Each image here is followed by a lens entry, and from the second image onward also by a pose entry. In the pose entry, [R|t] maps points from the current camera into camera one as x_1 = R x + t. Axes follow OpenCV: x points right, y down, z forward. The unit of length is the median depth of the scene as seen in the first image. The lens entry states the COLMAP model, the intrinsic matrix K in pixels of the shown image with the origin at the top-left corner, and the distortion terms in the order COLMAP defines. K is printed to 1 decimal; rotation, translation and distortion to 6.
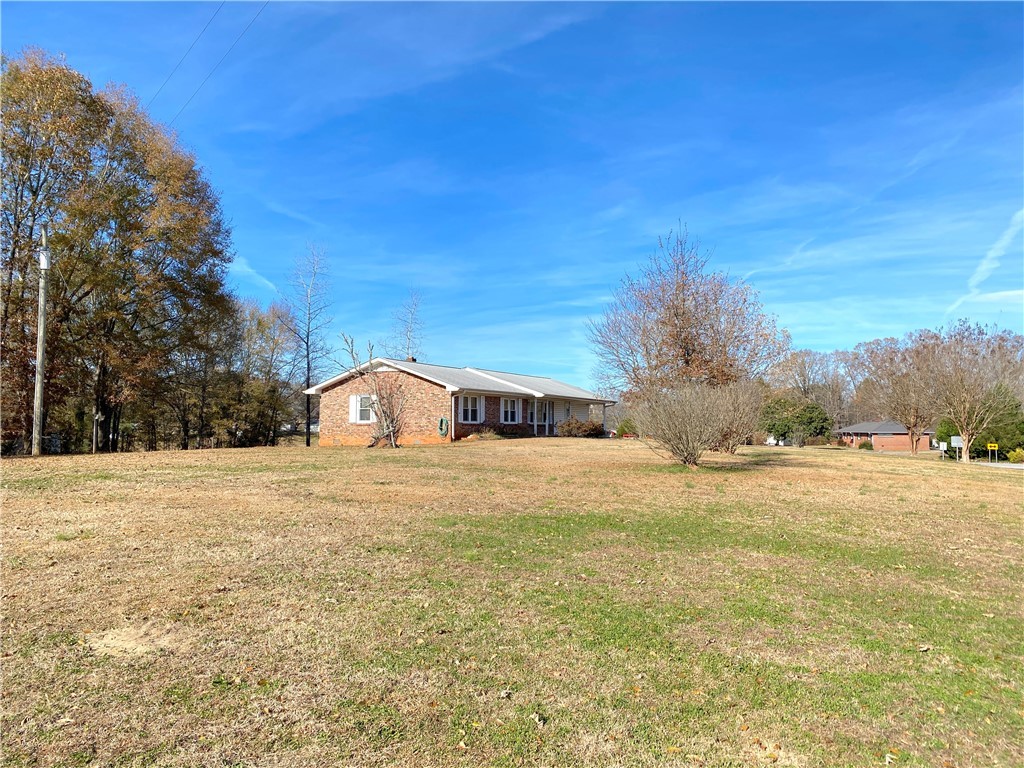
lens RADIAL K [[775.8, 0, 512.0], [0, 775.8, 384.0], [0, 0, 1]] dist [0.003223, -0.000181]
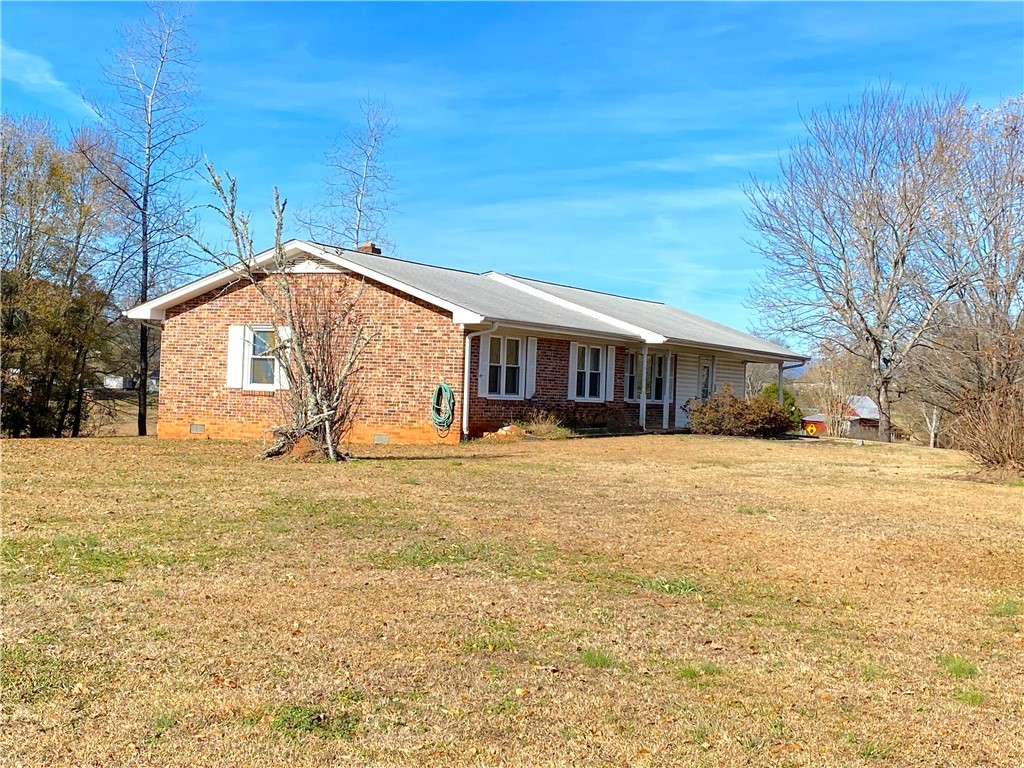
lens RADIAL K [[1440.6, 0, 512.0], [0, 1440.6, 384.0], [0, 0, 1]] dist [0.044715, 0.001994]
pose [[0.999243, 0.034790, -0.017380, -0.034138], [-0.033901, 0.998220, 0.049064, 0.002274], [0.019056, -0.048437, 0.998644, 0.186695]]
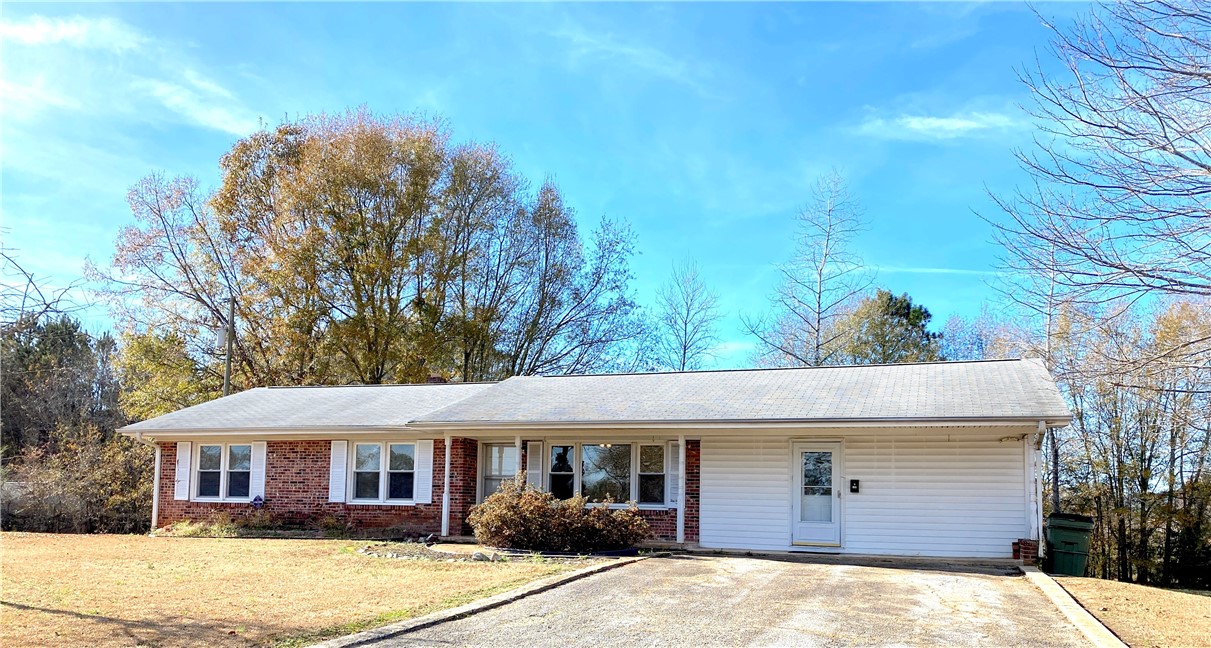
lens RADIAL K [[964.2, 0, 605.7], [0, 964.2, 442.9], [0, 0, 1]] dist [0.047363, -0.009347]
pose [[0.141445, -0.073888, -0.987185, 0.541685], [0.034694, 0.996968, -0.069649, 0.061878], [0.989338, -0.024398, 0.143579, 1.107798]]
